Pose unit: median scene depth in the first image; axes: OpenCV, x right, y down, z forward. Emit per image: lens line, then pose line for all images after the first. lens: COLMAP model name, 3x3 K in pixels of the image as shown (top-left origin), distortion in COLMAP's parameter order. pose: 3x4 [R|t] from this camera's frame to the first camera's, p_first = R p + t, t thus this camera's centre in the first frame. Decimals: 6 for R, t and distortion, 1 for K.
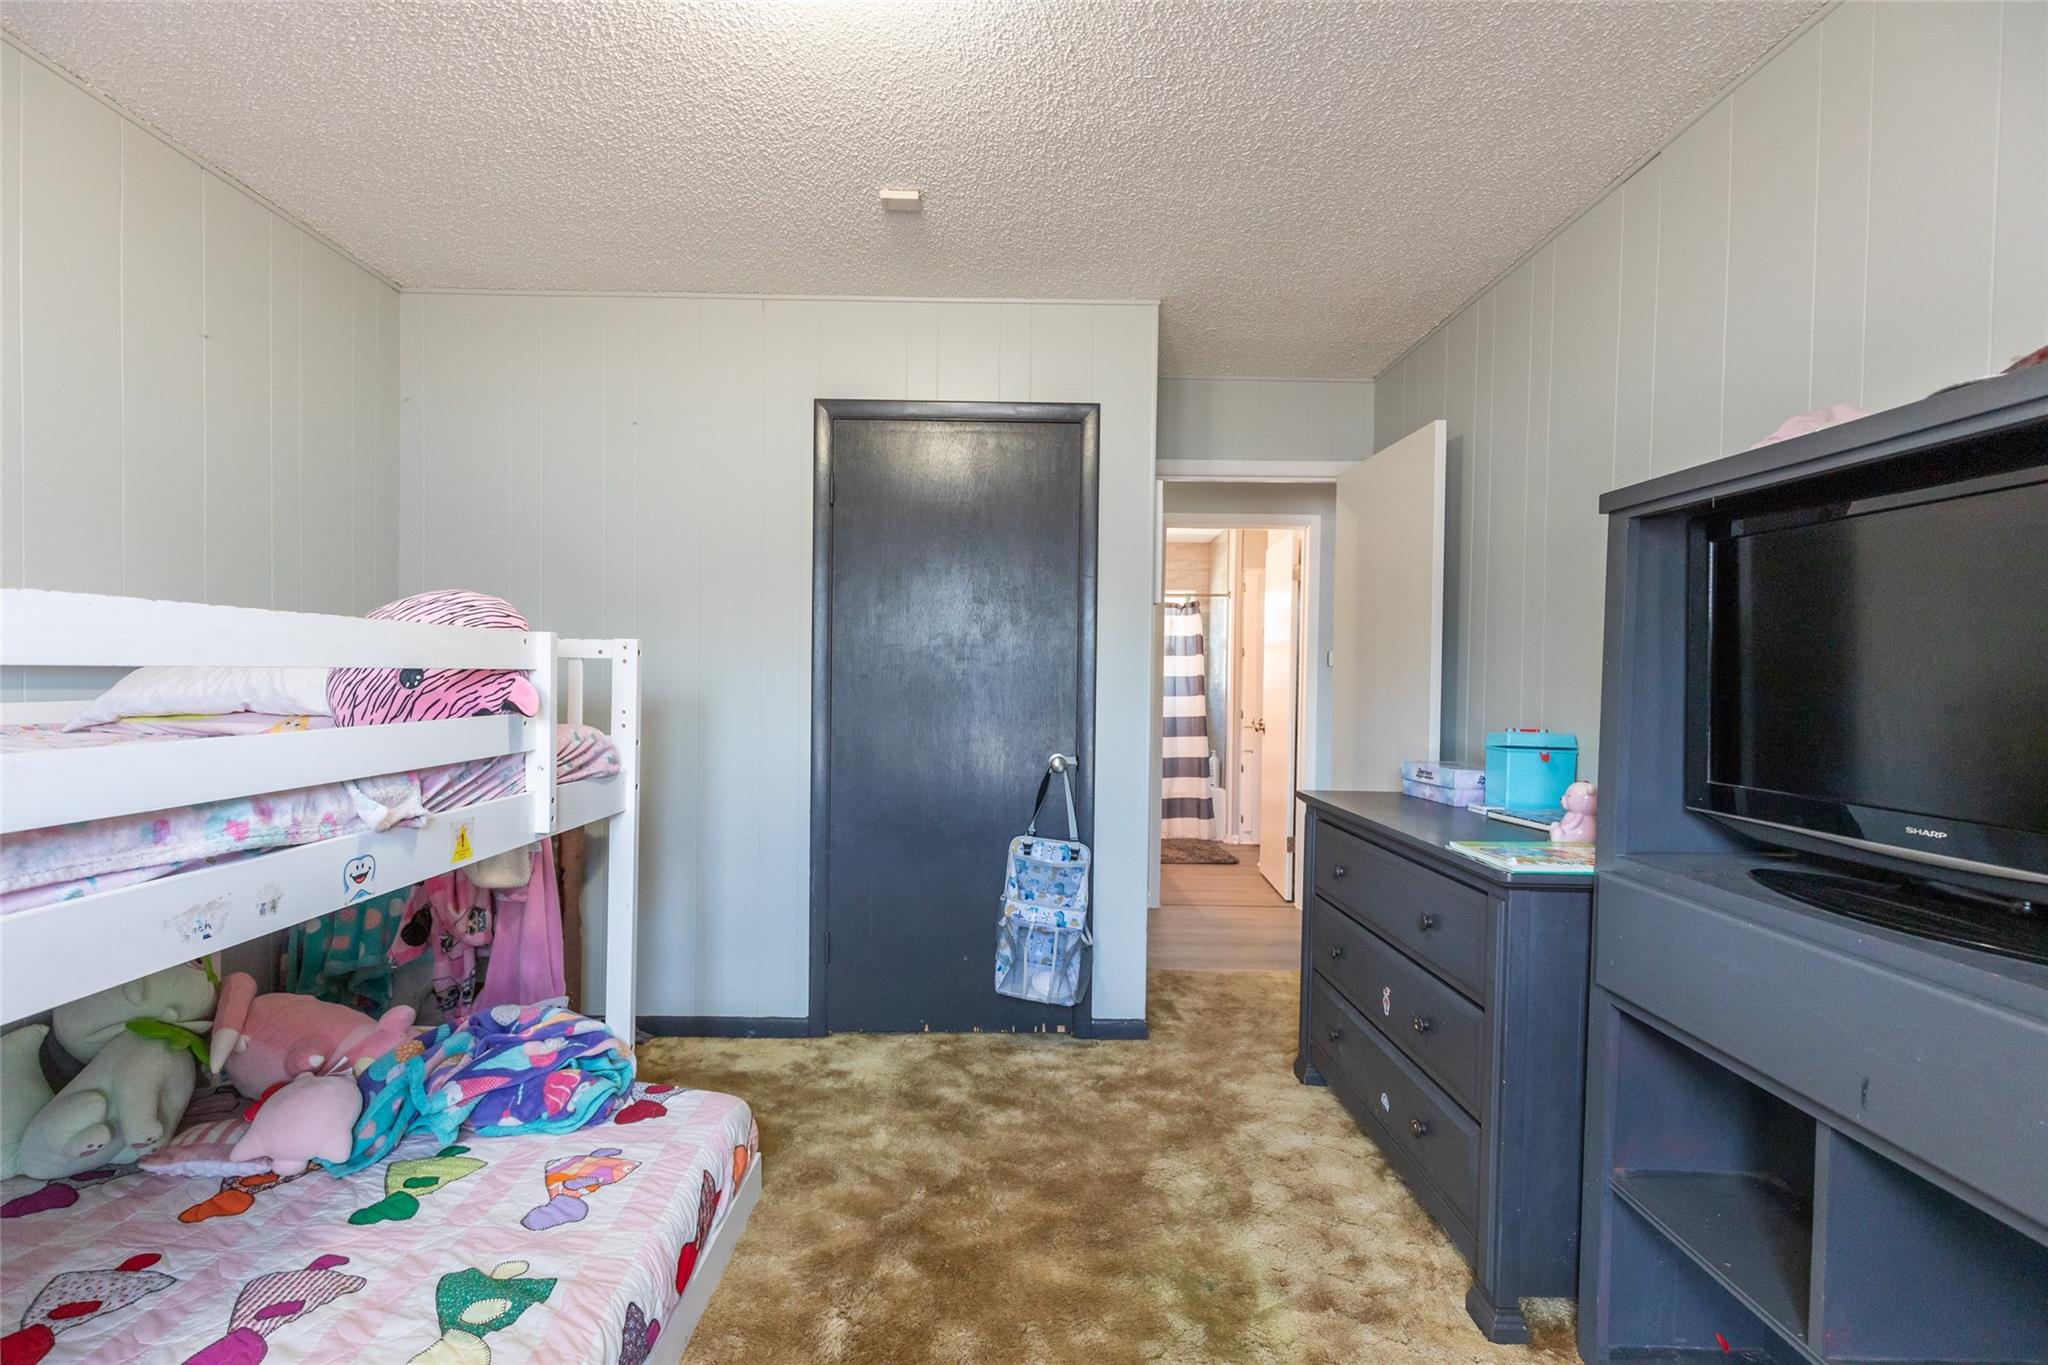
lens RADIAL K [[911.8, 0, 1022.9], [0, 911.8, 692.1], [0, 0, 1]] dist [0.004325, 0.000337]
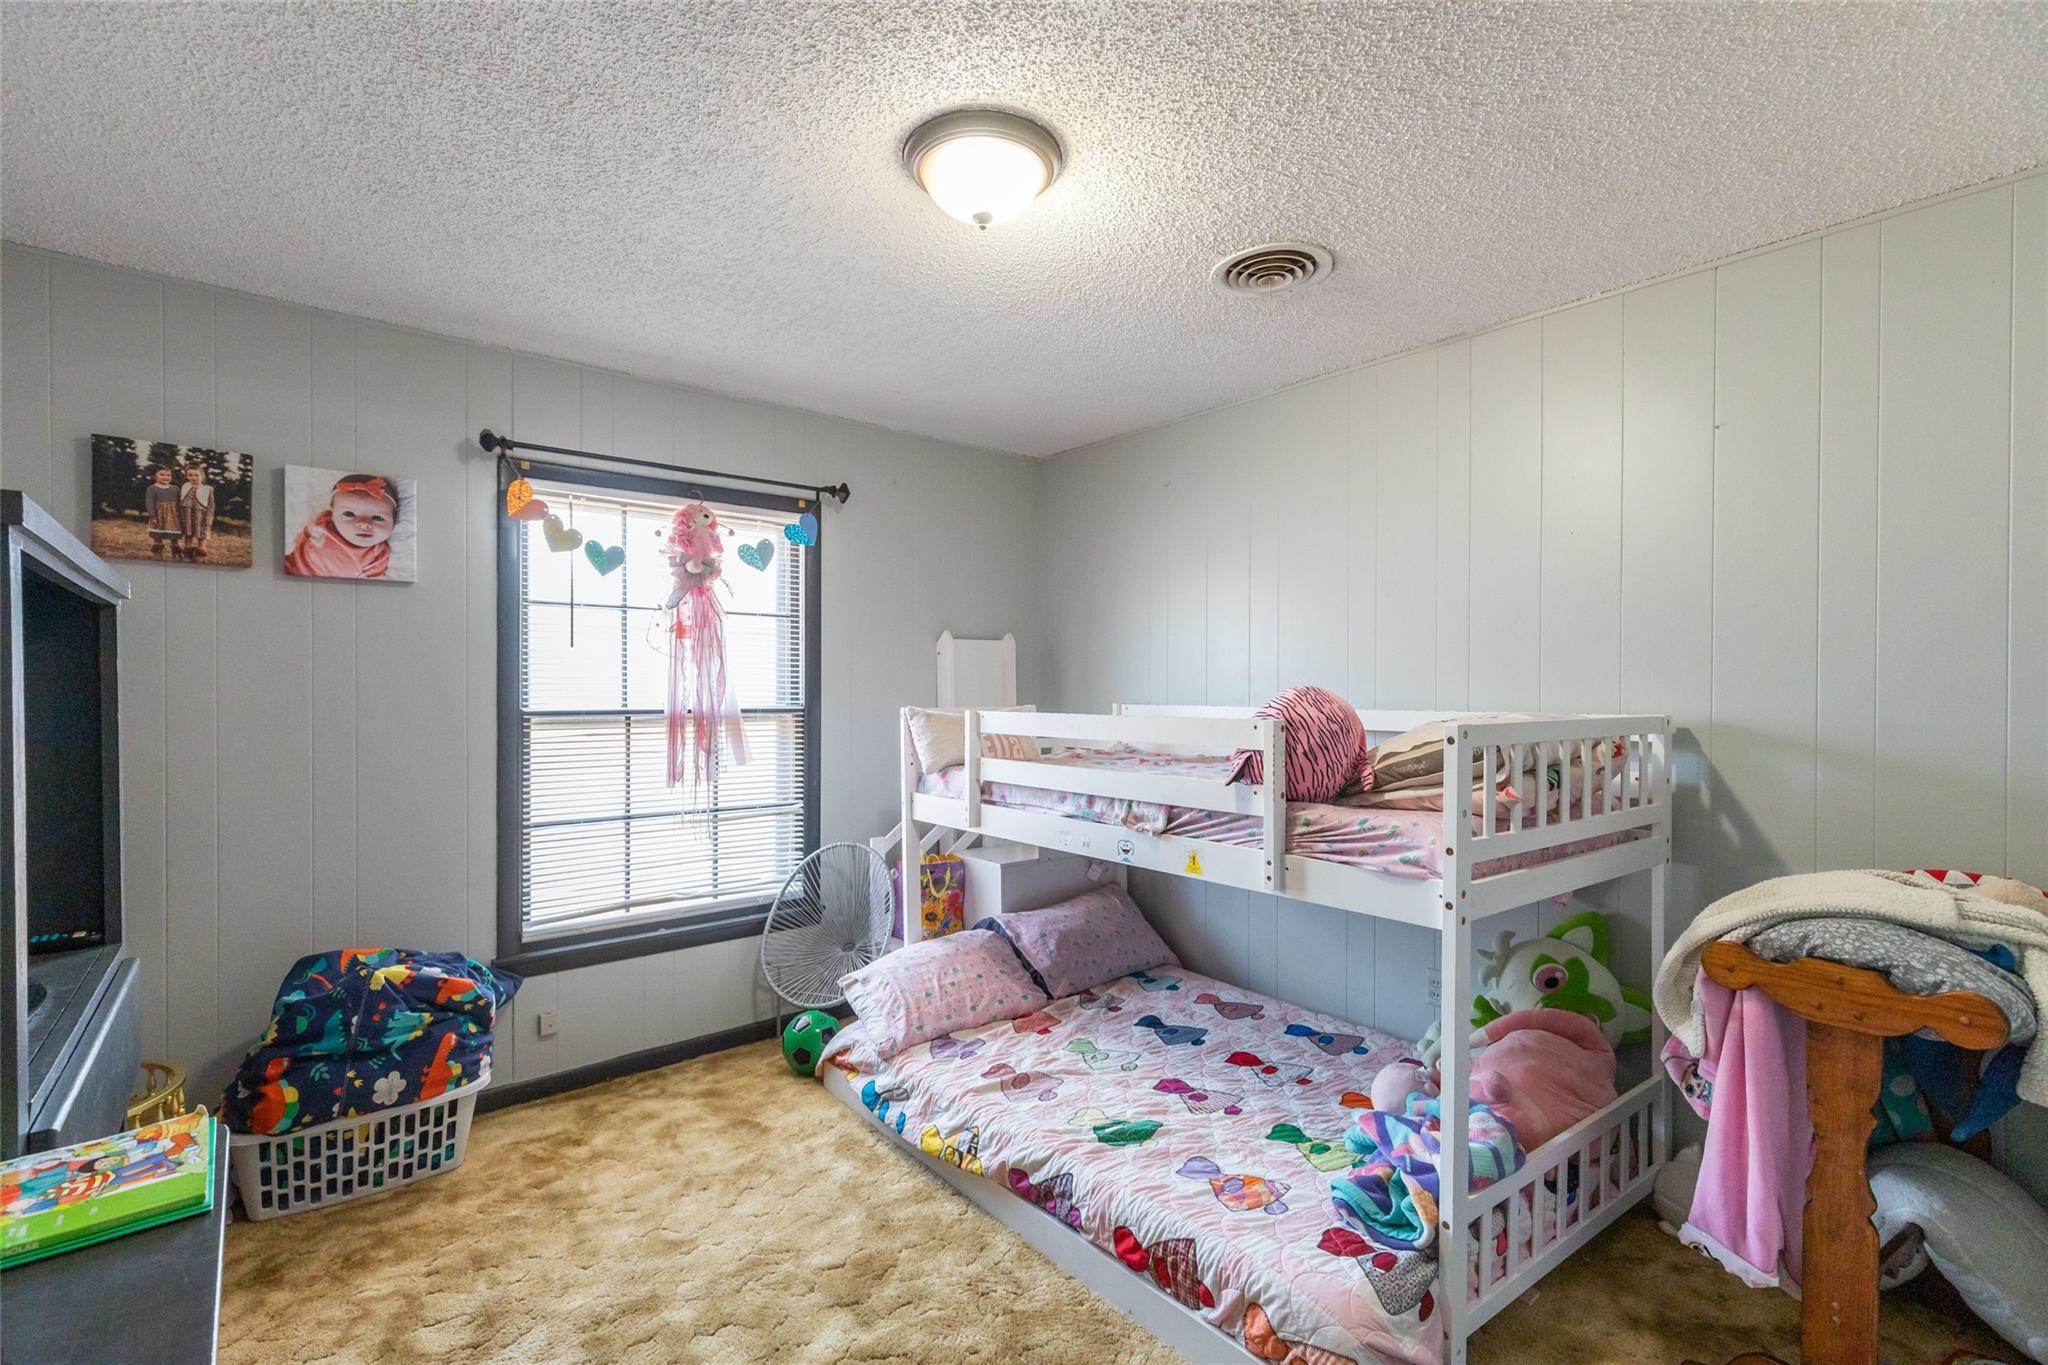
lens RADIAL K [[911.8, 0, 1022.9], [0, 911.8, 692.1], [0, 0, 1]] dist [0.004325, 0.000337]
pose [[-0.783998, -0.015277, -0.620576, 0.547362], [-0.024238, 0.999688, 0.006011, -0.118698], [0.620290, 0.019754, -0.784124, 2.015337]]
